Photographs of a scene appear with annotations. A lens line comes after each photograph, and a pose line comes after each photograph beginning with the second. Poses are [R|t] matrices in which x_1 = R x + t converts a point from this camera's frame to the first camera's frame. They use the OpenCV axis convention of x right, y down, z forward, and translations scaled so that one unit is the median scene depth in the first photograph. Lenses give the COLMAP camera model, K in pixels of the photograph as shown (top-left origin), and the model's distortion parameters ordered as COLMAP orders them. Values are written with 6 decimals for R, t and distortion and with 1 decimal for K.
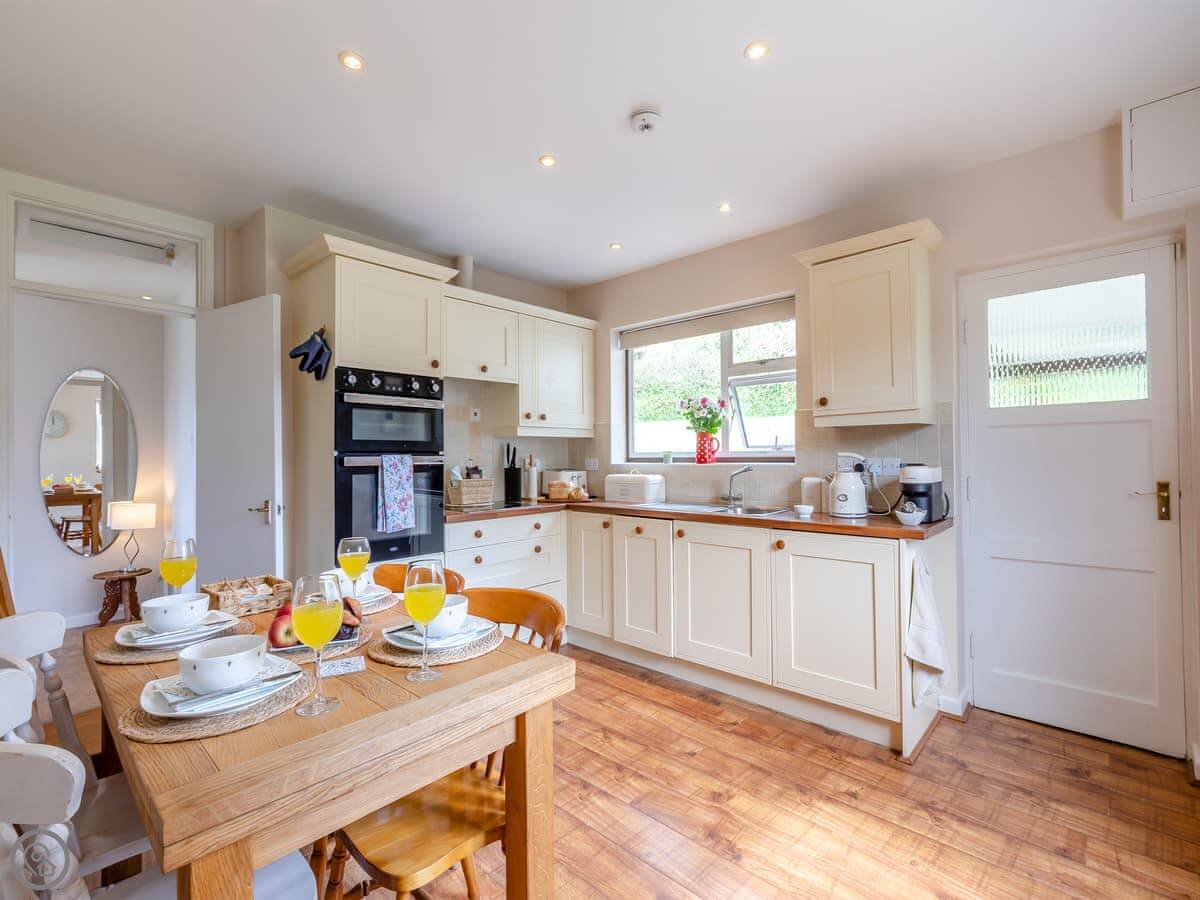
lens RADIAL K [[554.8, 0, 608.6], [0, 554.8, 449.9], [0, 0, 1]] dist [-0.004895, 0.002359]
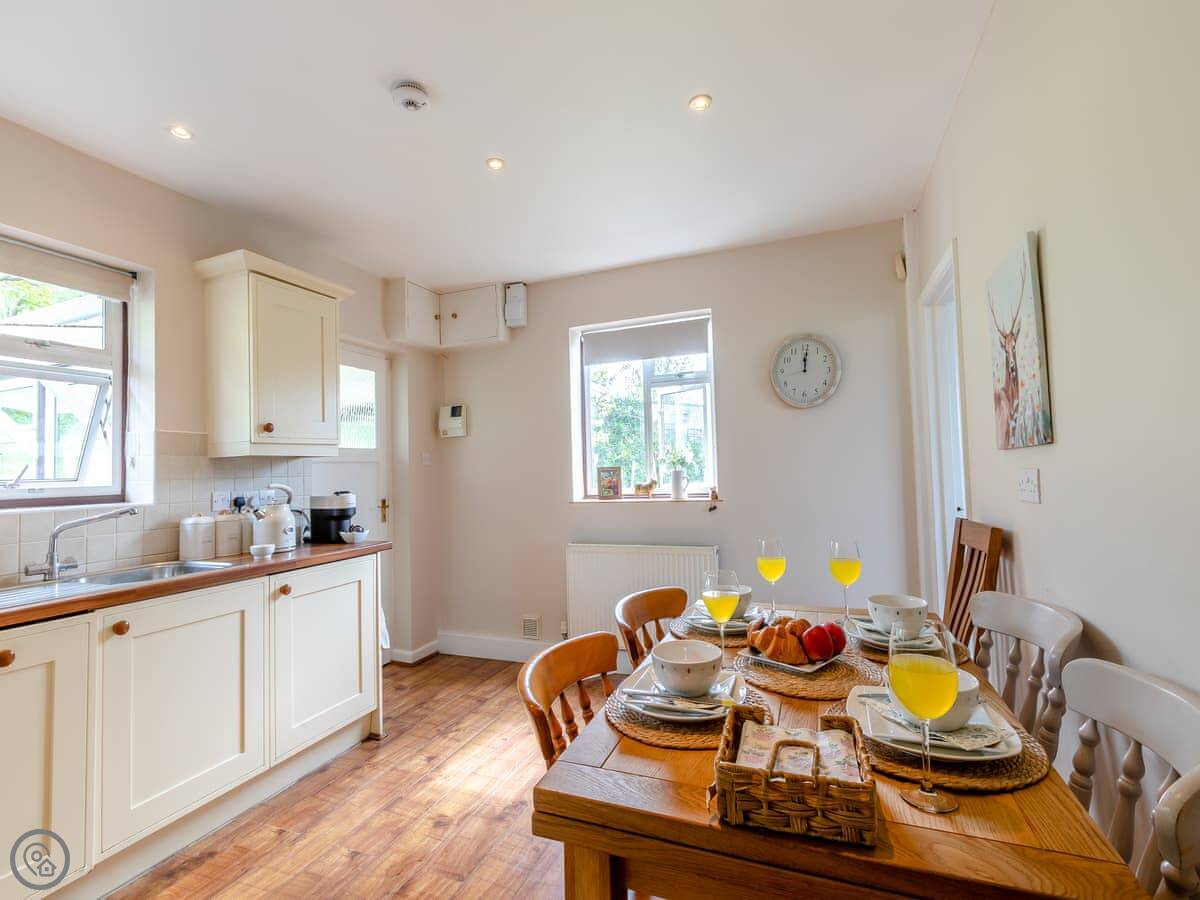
lens RADIAL K [[554.8, 0, 598.4], [0, 554.8, 448.6], [0, 0, 1]] dist [-0.004895, 0.002359]
pose [[-0.362804, 0.060348, 0.929909, -0.625422], [0.030285, 0.998137, -0.052960, 0.011451], [-0.931373, 0.008948, -0.363956, 0.785618]]
